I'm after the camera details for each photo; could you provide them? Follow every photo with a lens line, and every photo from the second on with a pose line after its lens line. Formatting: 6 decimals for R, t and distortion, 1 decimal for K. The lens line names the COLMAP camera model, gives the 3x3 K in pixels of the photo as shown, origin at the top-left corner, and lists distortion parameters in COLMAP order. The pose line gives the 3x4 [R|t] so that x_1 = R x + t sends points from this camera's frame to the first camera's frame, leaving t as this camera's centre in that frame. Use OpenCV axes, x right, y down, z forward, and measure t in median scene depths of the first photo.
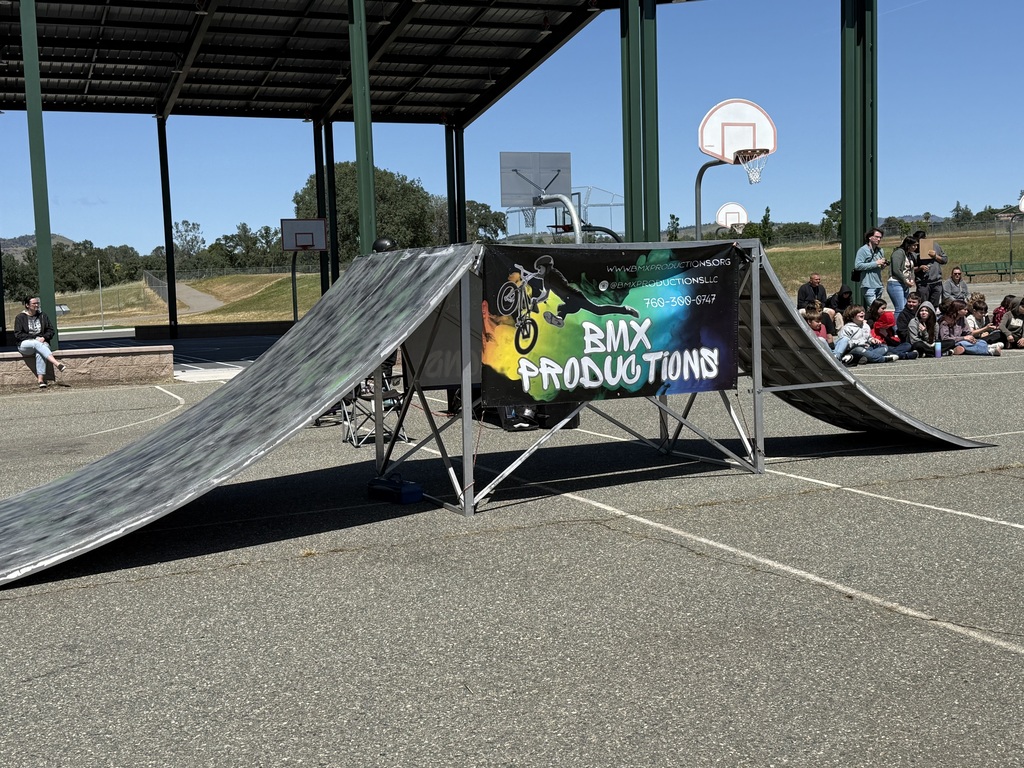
lens RADIAL K [[1323.5, 0, 514.6], [0, 1323.5, 387.8], [0, 0, 1]] dist [0.032374, 0.000000]
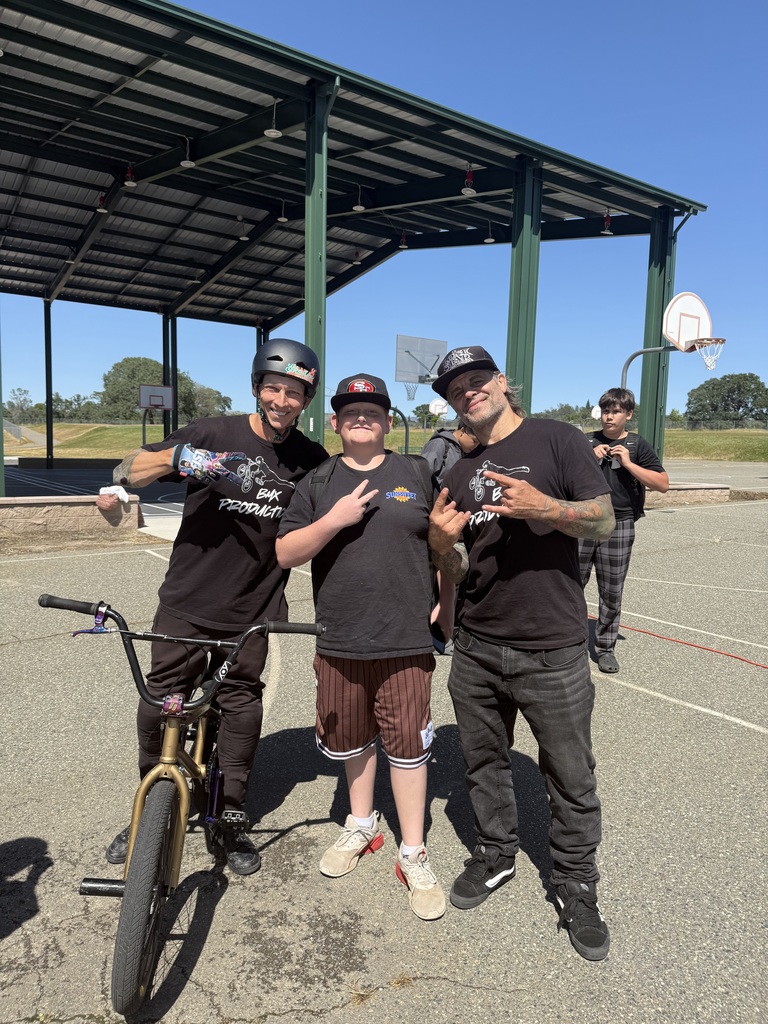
lens RADIAL K [[730.3, 0, 371.7], [0, 730.3, 507.5], [0, 0, 1]] dist [0.033836, -0.024158]
pose [[0.977109, 0.038175, 0.209288, -0.097203], [-0.040314, 0.999169, 0.005960, -0.015937], [-0.208887, -0.014261, 0.977836, 0.216205]]
